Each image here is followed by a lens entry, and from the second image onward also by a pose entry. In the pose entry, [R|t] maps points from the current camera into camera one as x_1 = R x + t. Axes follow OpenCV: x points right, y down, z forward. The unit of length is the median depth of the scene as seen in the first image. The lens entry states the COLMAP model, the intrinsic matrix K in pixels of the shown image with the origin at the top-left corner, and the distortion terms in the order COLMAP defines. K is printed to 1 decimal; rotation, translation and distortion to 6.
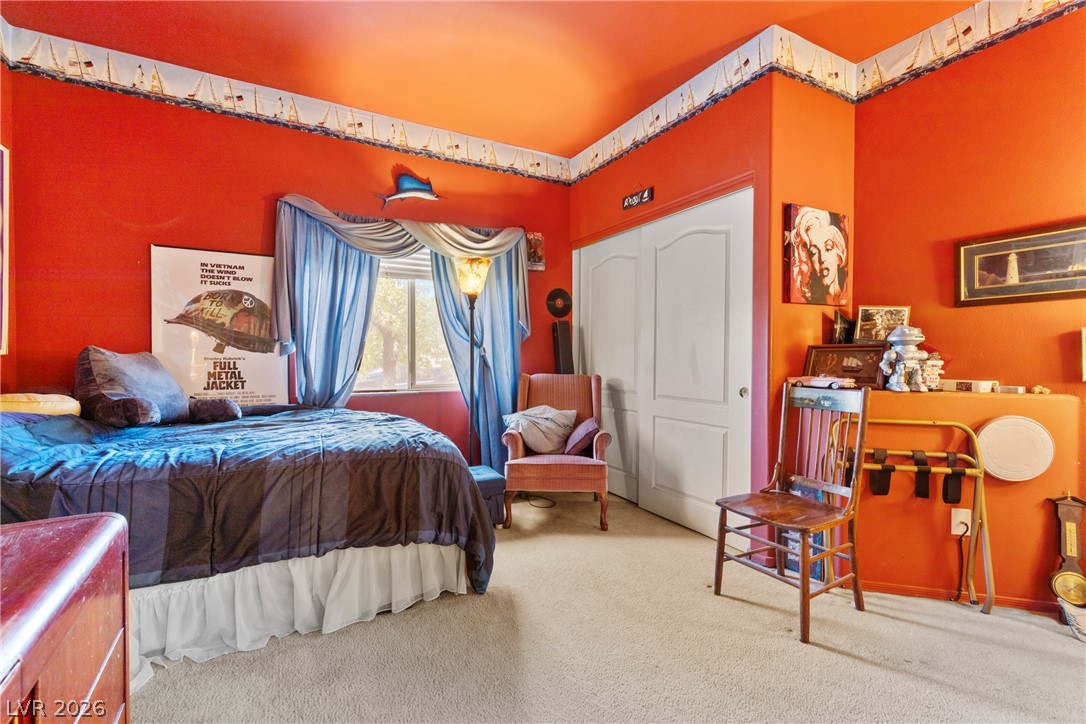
lens RADIAL K [[490.5, 0, 543.6], [0, 490.5, 360.8], [0, 0, 1]] dist [0.010899, -0.003884]
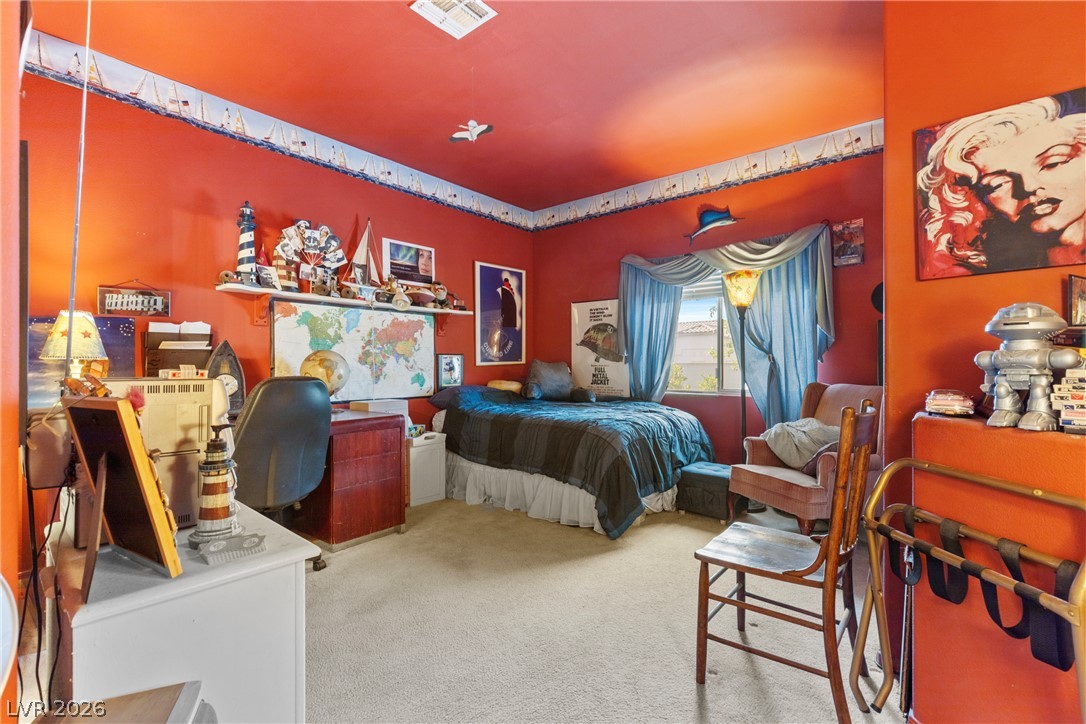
lens RADIAL K [[490.5, 0, 543.7], [0, 490.5, 356.6], [0, 0, 1]] dist [0.010899, -0.003884]
pose [[0.345871, -0.015935, -0.938147, 0.801962], [-0.010023, 0.999736, -0.020676, 0.001418], [0.938229, 0.016555, 0.345620, 0.262306]]
